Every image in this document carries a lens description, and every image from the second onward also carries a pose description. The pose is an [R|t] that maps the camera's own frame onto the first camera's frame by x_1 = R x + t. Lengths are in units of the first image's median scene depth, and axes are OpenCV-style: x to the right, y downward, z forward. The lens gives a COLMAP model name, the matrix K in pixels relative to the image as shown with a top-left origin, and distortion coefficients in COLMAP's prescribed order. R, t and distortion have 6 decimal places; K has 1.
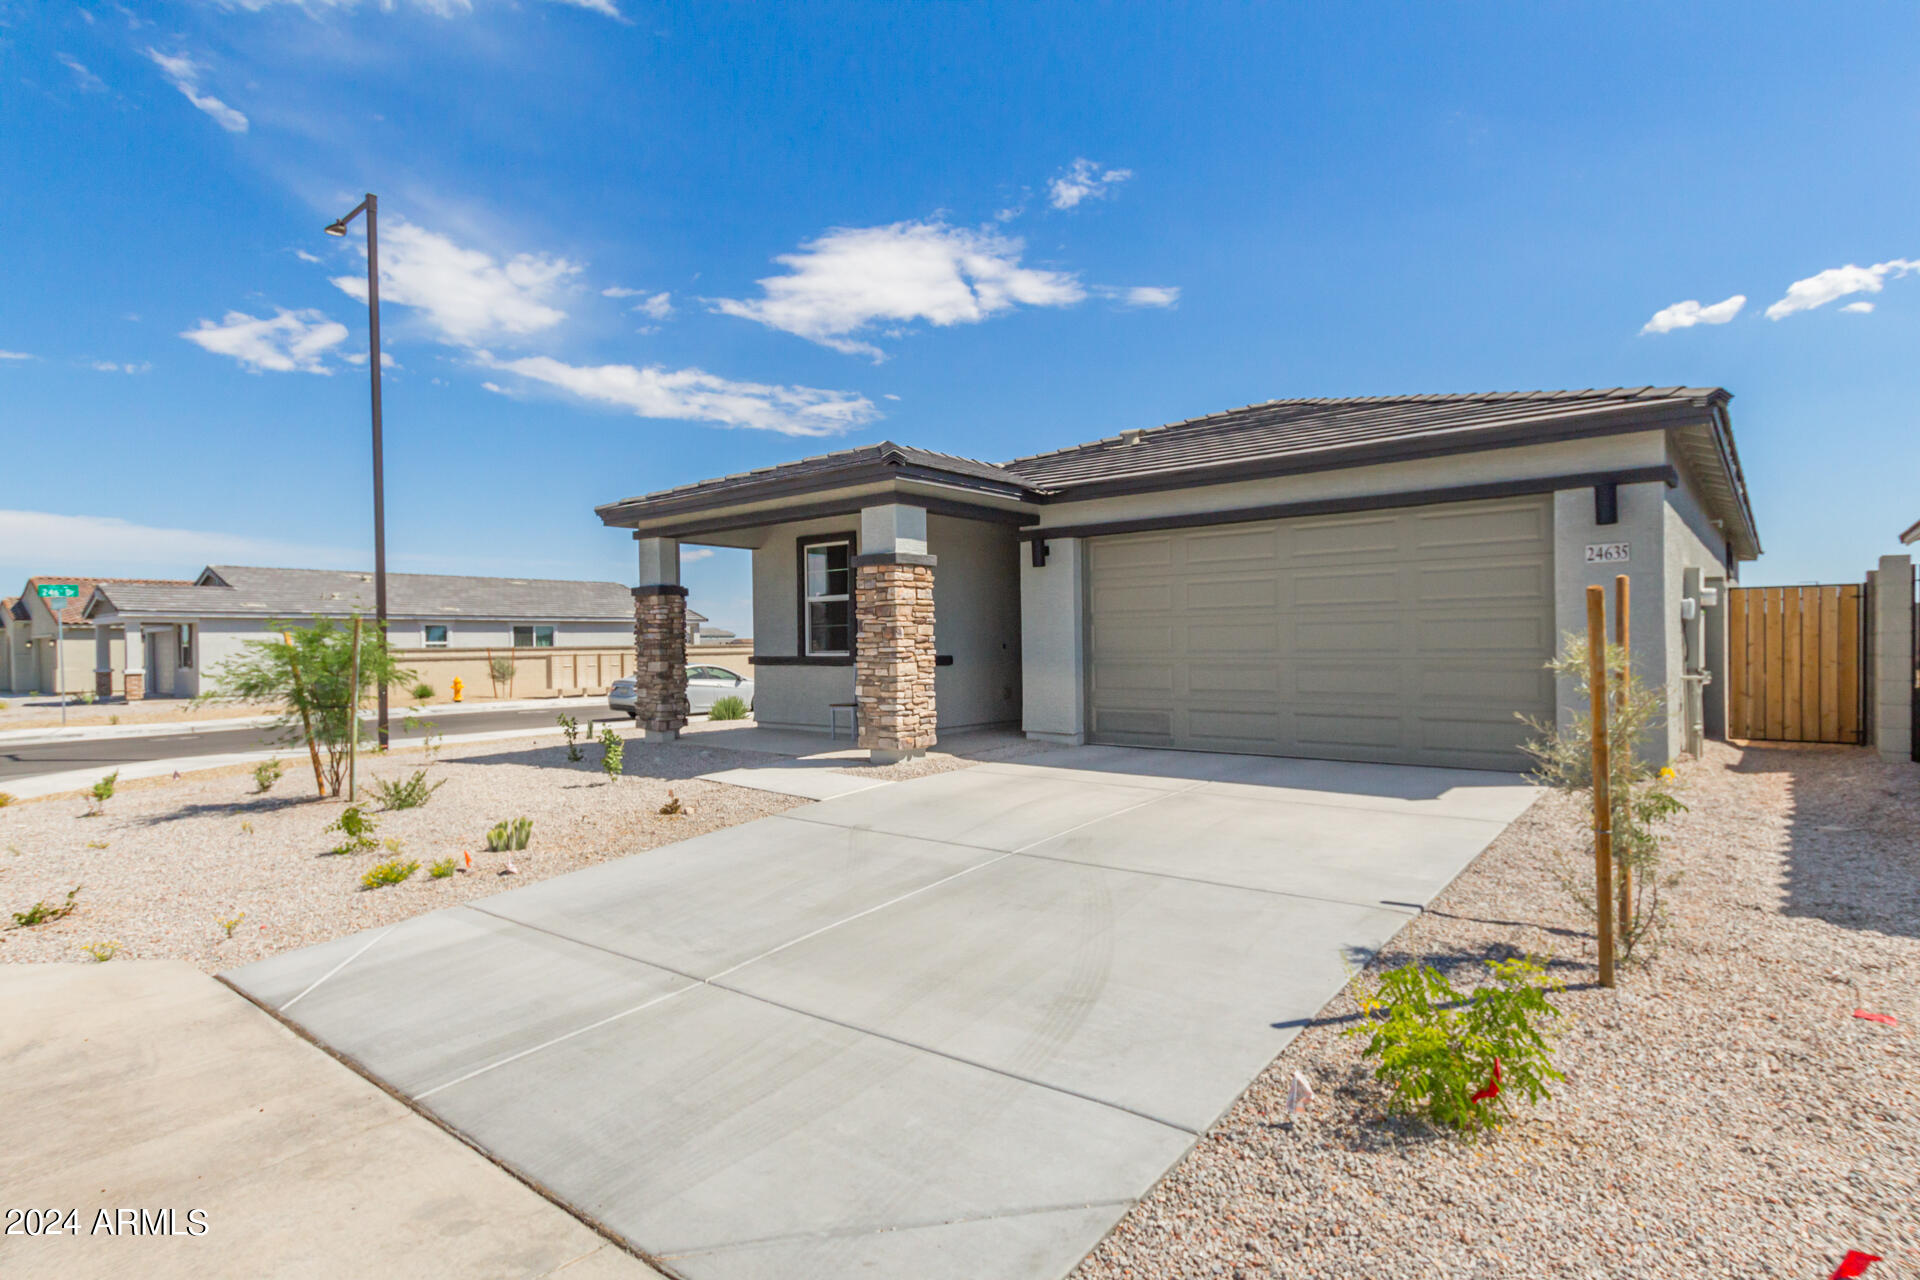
lens RADIAL K [[984.3, 0, 953.7], [0, 984.3, 641.0], [0, 0, 1]] dist [0.035159, -0.000845]
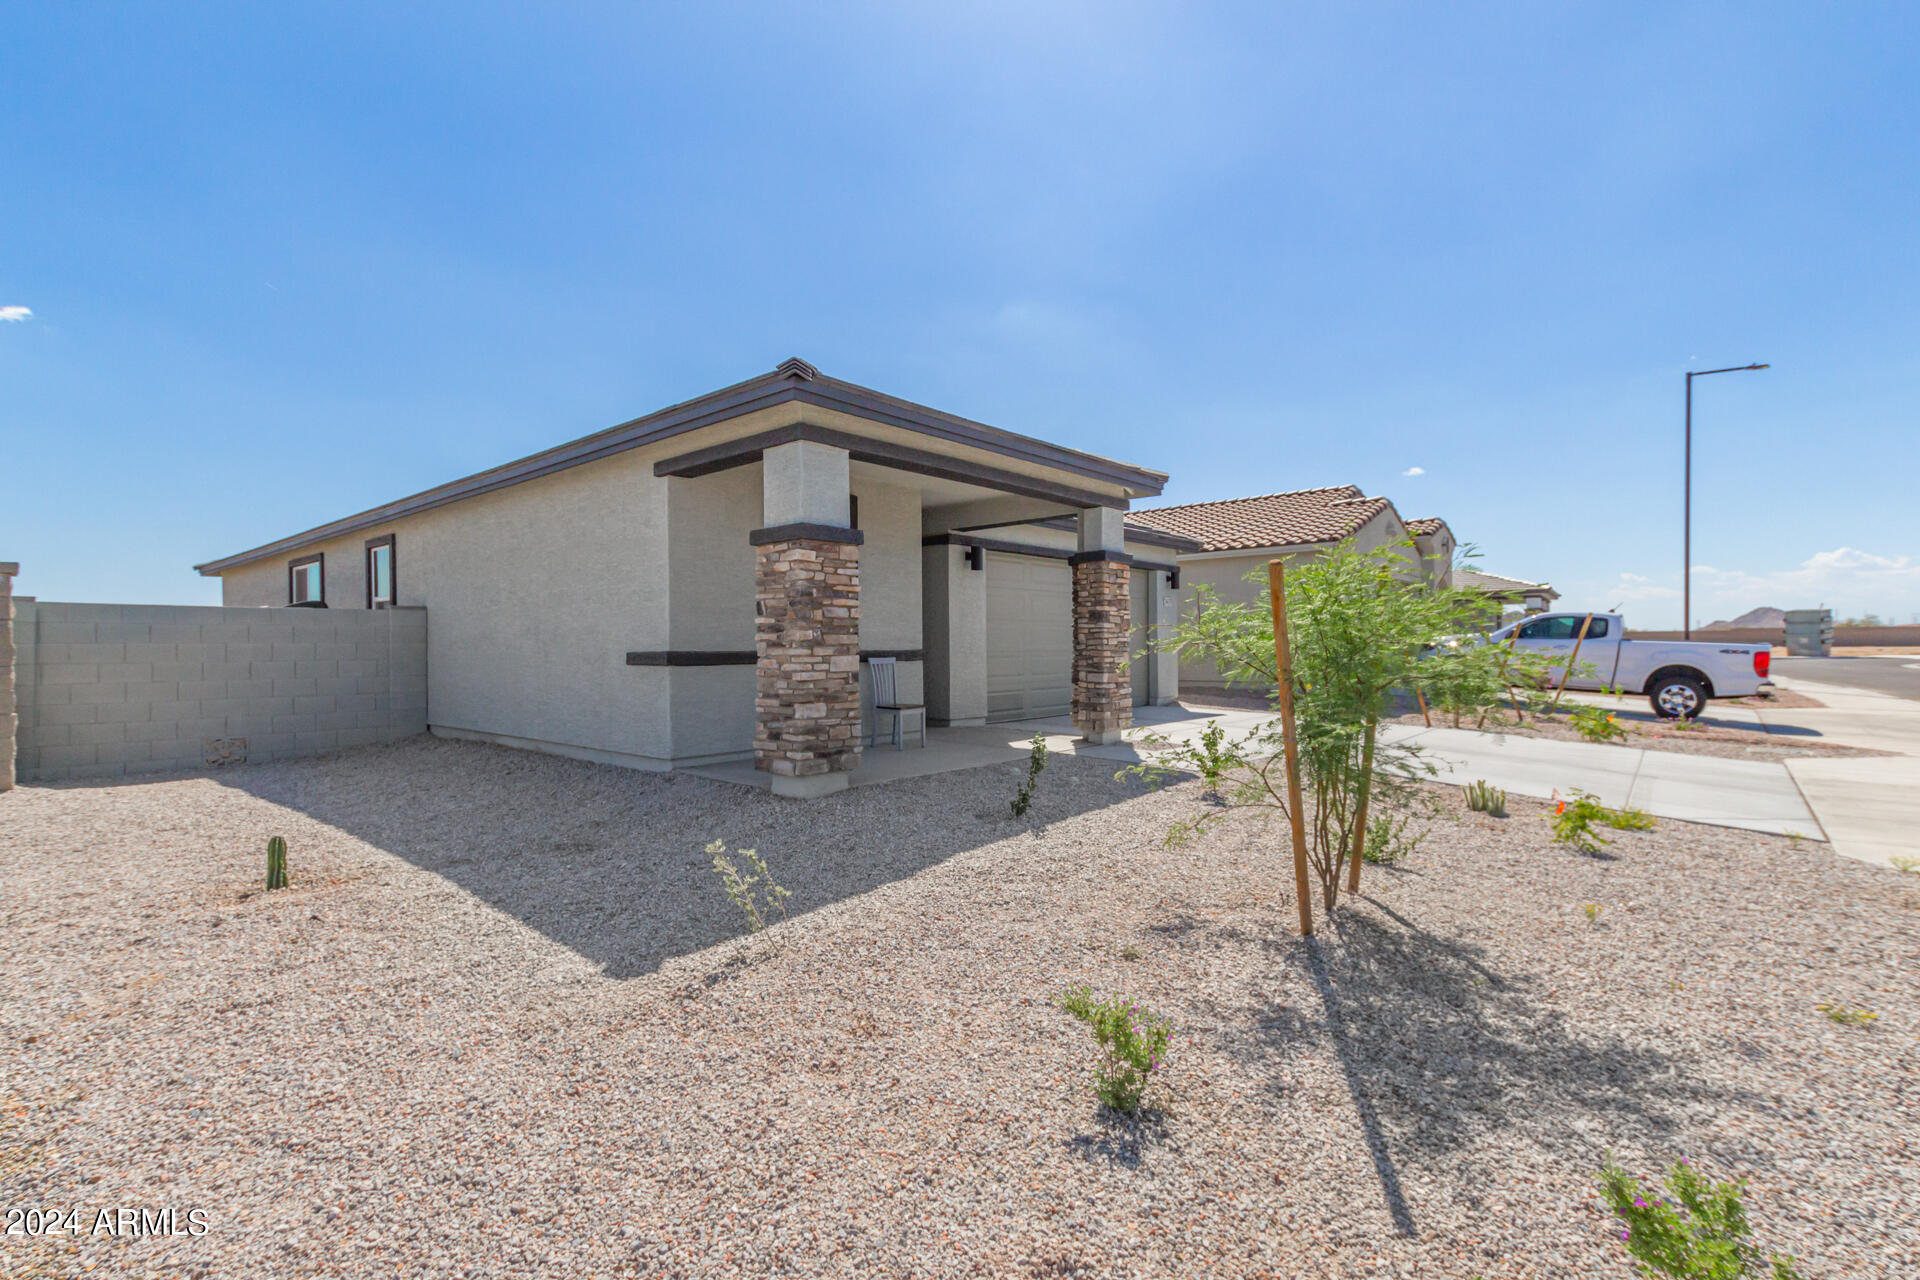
lens RADIAL K [[875.4, 0, 965.0], [0, 875.4, 649.4], [0, 0, 1]] dist [-0.004184, 0.000720]
pose [[0.004847, 0.011621, 0.999921, -0.915191], [0.007022, 0.999907, -0.011654, 0.026441], [-0.999964, 0.007078, 0.004765, 1.014721]]
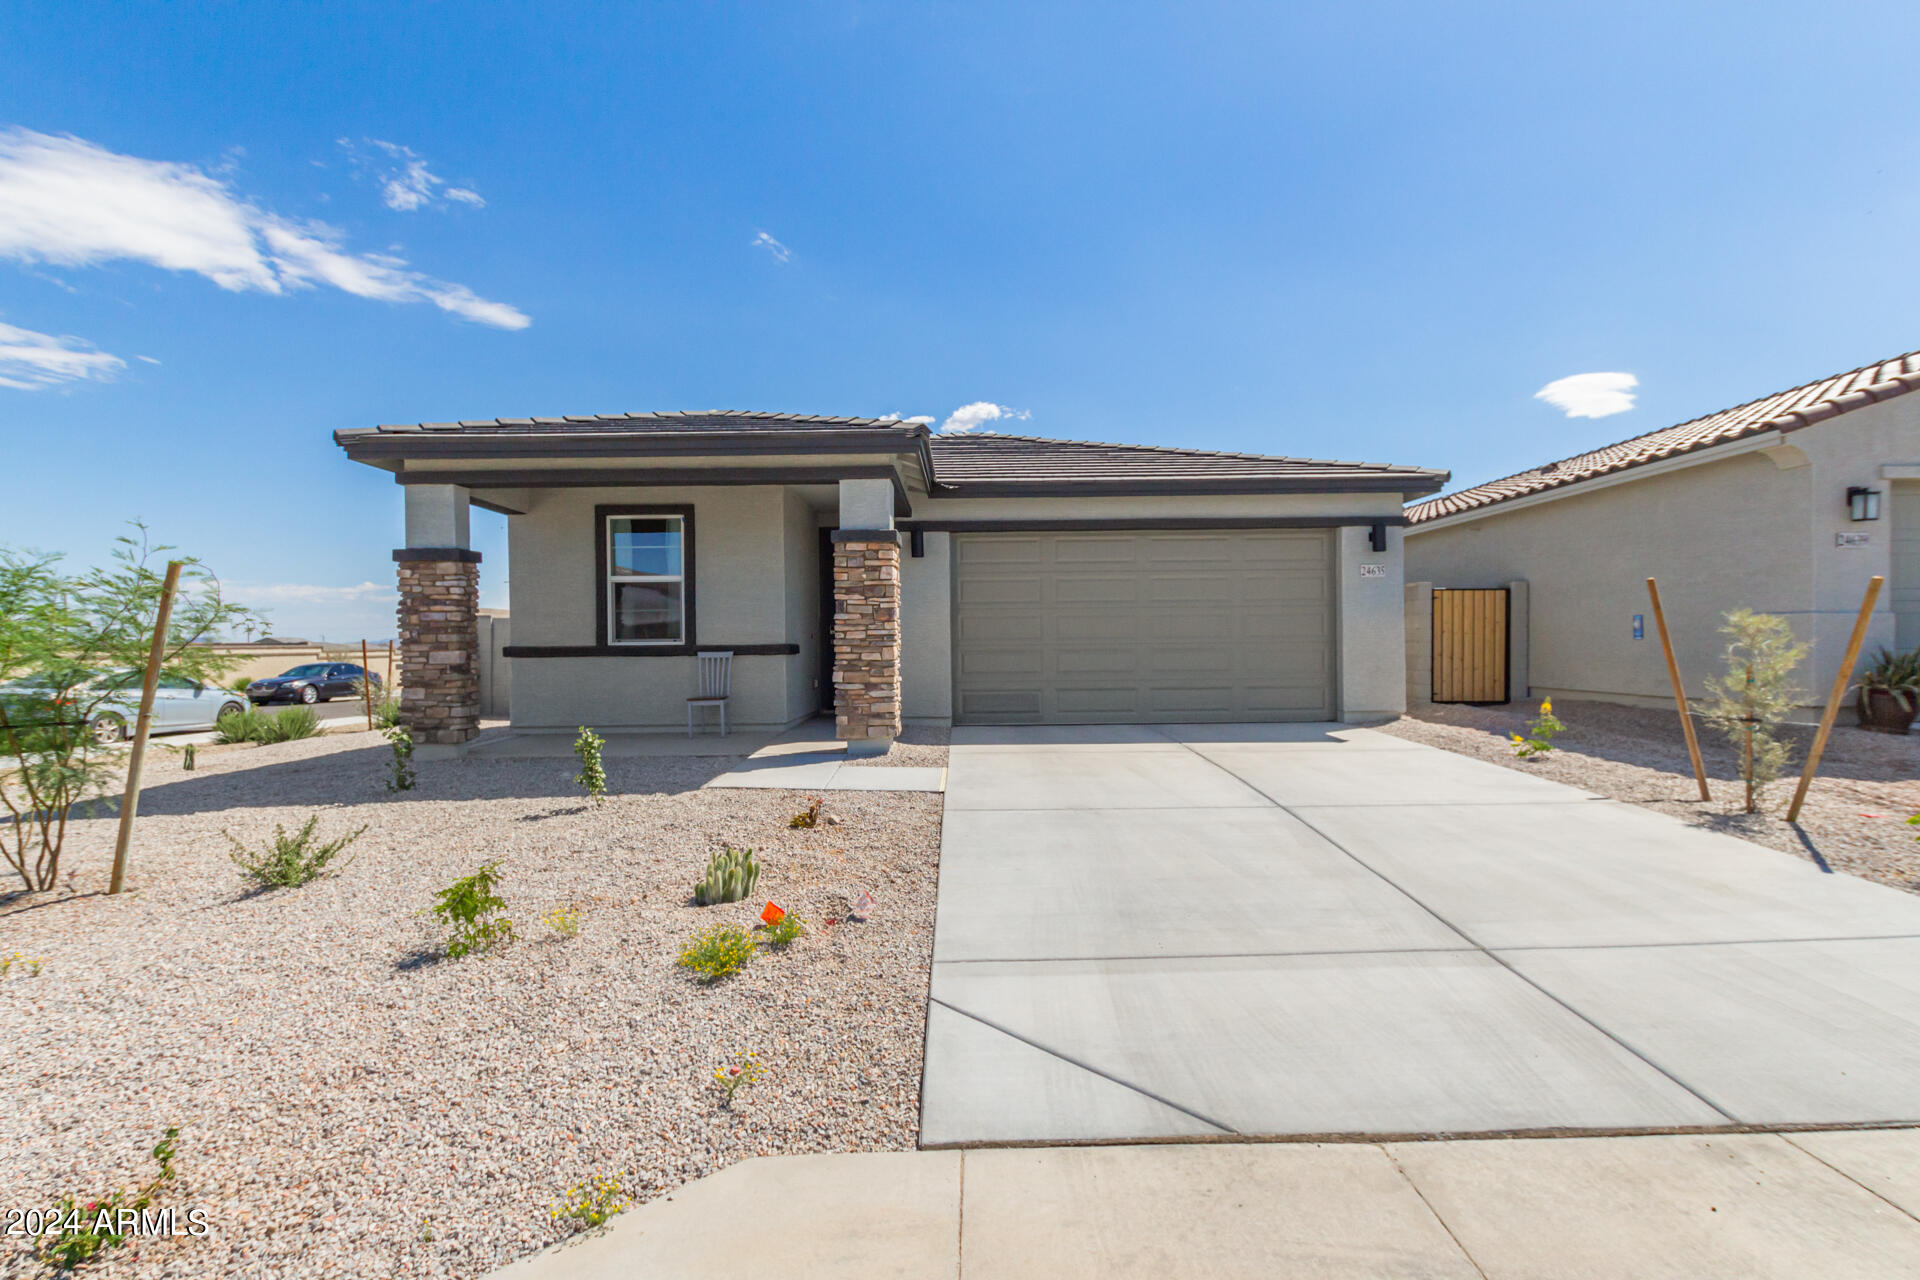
lens RADIAL K [[875.4, 0, 956.9], [0, 875.4, 594.4], [0, 0, 1]] dist [-0.004184, 0.000720]
pose [[0.763992, 0.041498, 0.643889, -0.476673], [0.000589, 0.997884, -0.065012, 0.023928], [-0.645225, 0.050048, 0.762352, 0.270229]]
